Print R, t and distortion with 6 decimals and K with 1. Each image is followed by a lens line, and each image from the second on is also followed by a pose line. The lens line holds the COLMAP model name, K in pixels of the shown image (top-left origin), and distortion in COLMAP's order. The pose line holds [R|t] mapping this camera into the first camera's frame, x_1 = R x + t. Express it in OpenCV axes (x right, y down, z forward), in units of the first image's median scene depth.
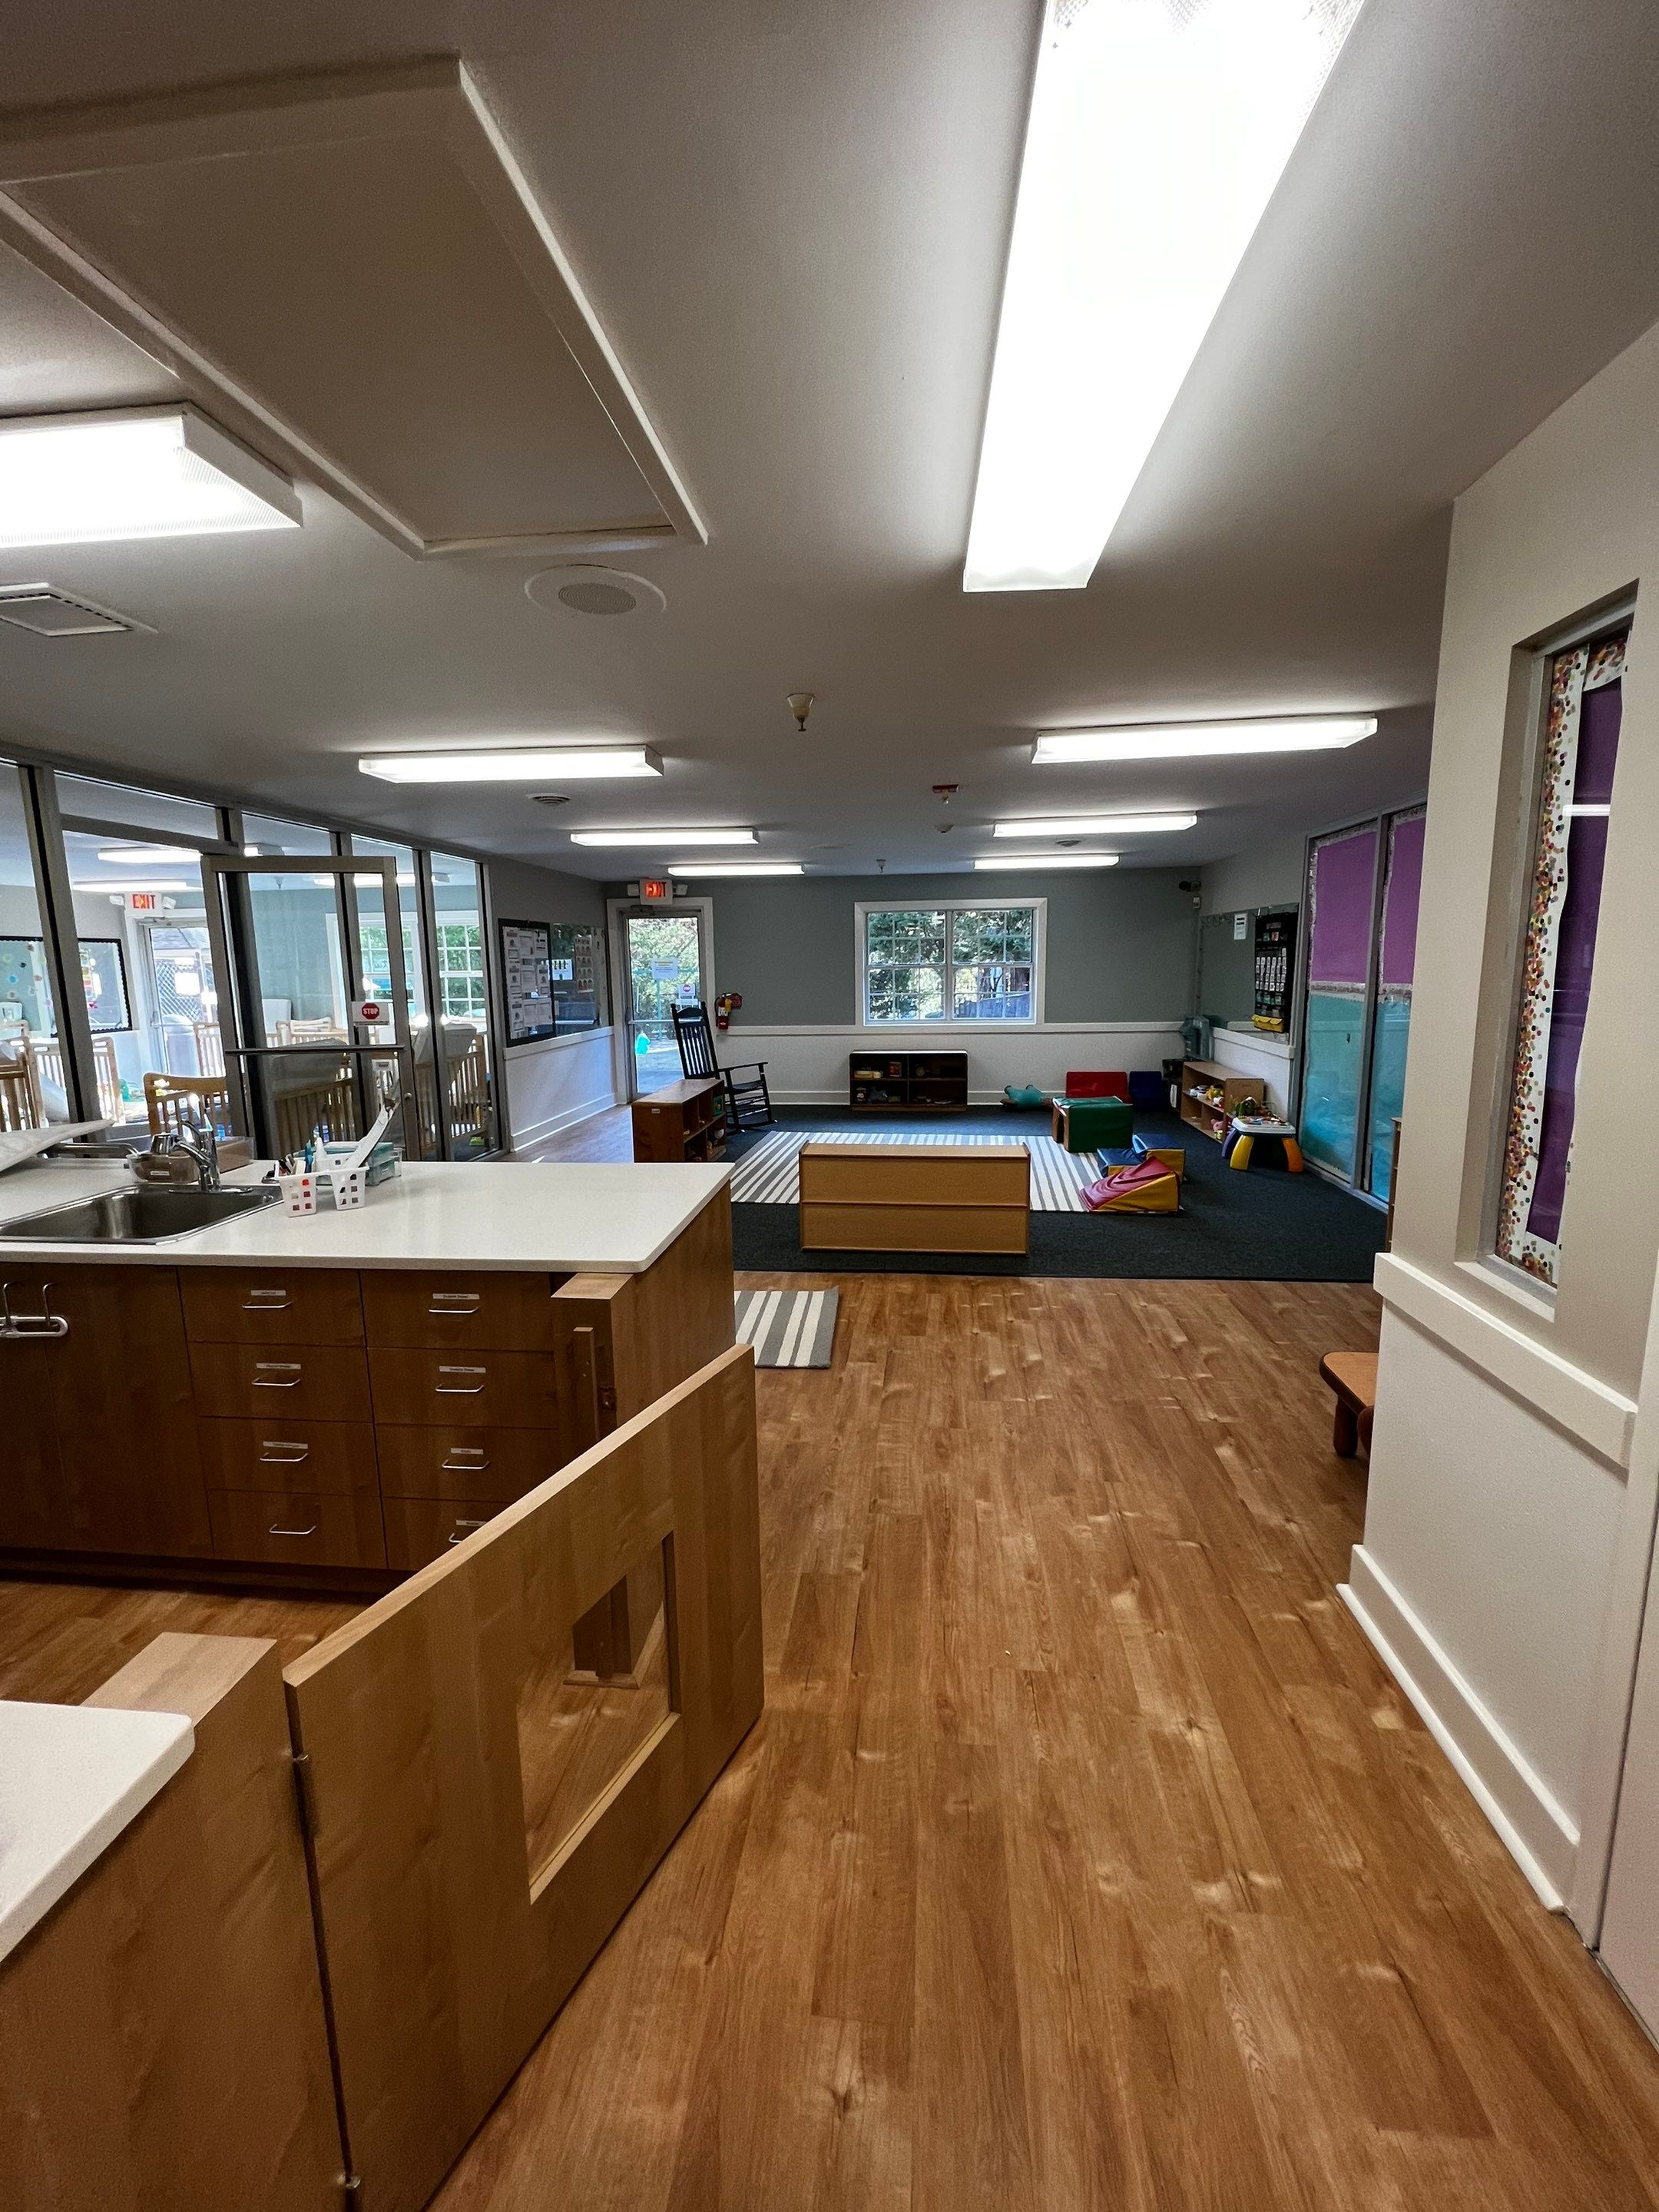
lens RADIAL K [[882.9, 0, 830.6], [0, 882.9, 1099.6], [0, 0, 1]] dist [0.000948, 0.000634]
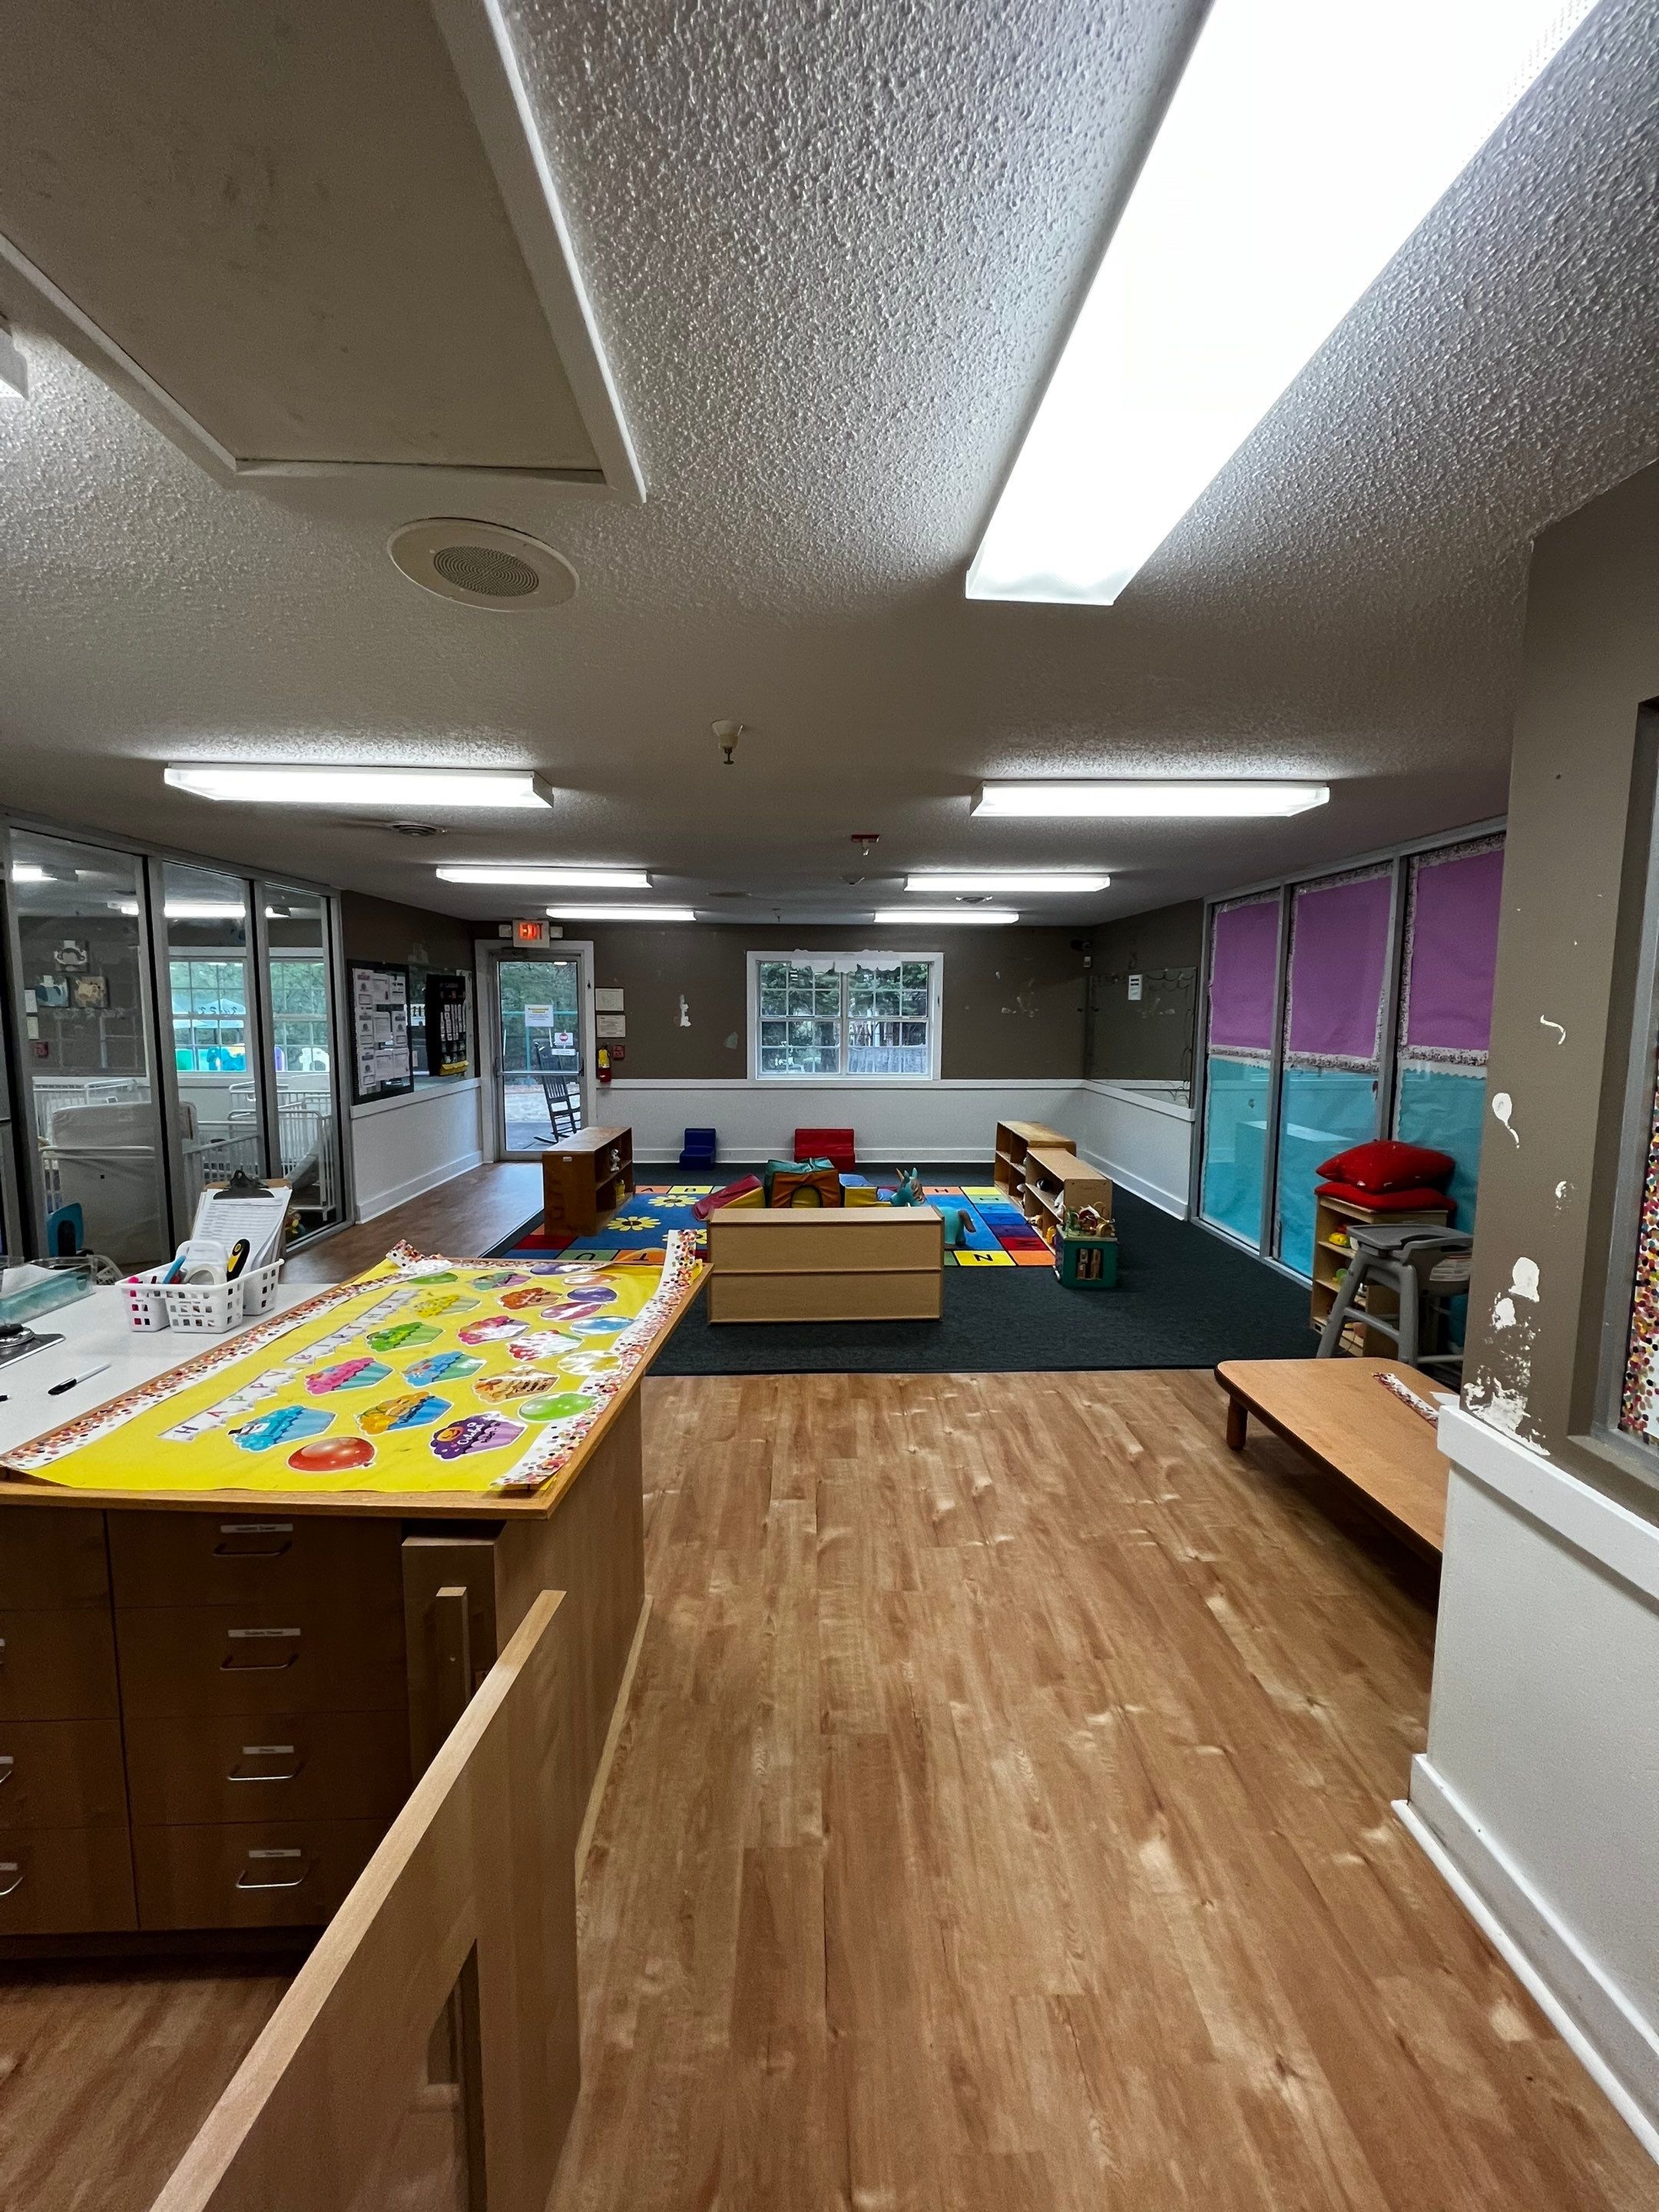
lens RADIAL K [[882.9, 0, 830.6], [0, 882.9, 1099.6], [0, 0, 1]] dist [0.000948, 0.000634]
pose [[0.989981, 0.005580, 0.141087, -0.054391], [0.001217, 0.998845, -0.048042, -0.054116], [-0.141192, 0.047732, 0.988831, 0.162758]]
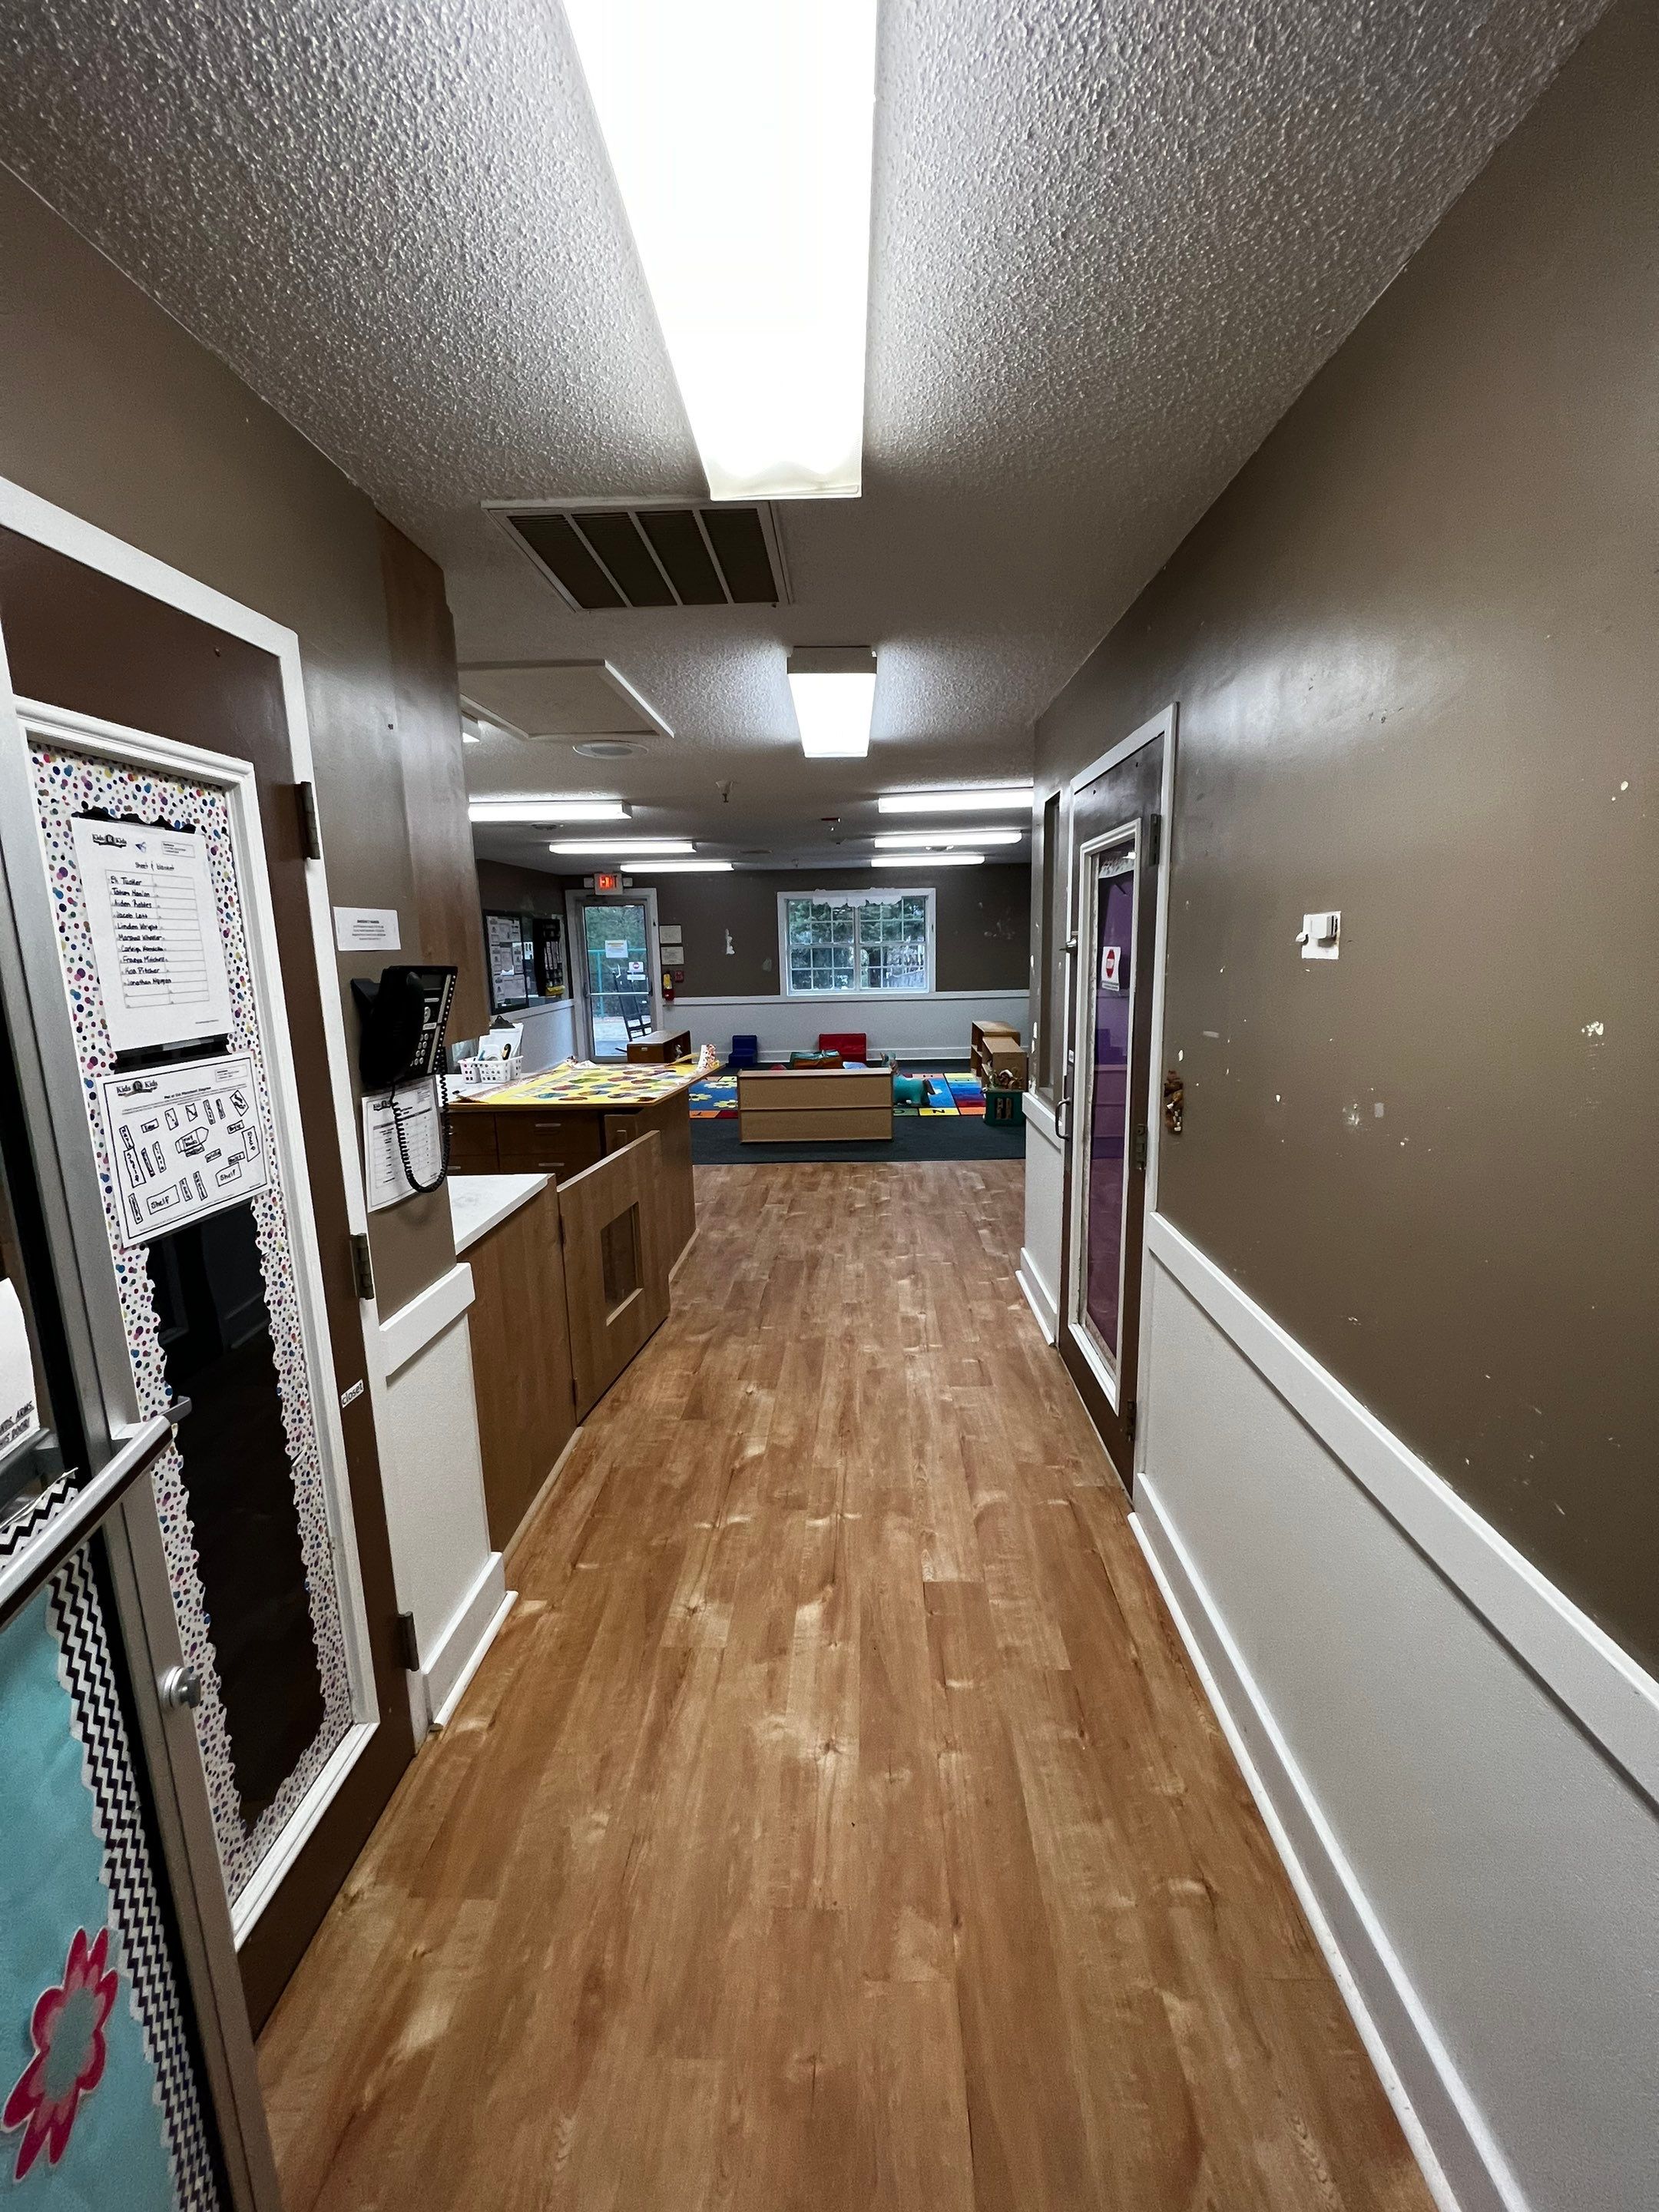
lens RADIAL K [[882.9, 0, 830.6], [0, 882.9, 1099.6], [0, 0, 1]] dist [0.000948, 0.000634]
pose [[0.997440, -0.020690, 0.068450, 0.037630], [0.018994, 0.999499, 0.025336, 0.091120], [-0.068940, -0.023971, 0.997333, -0.648843]]
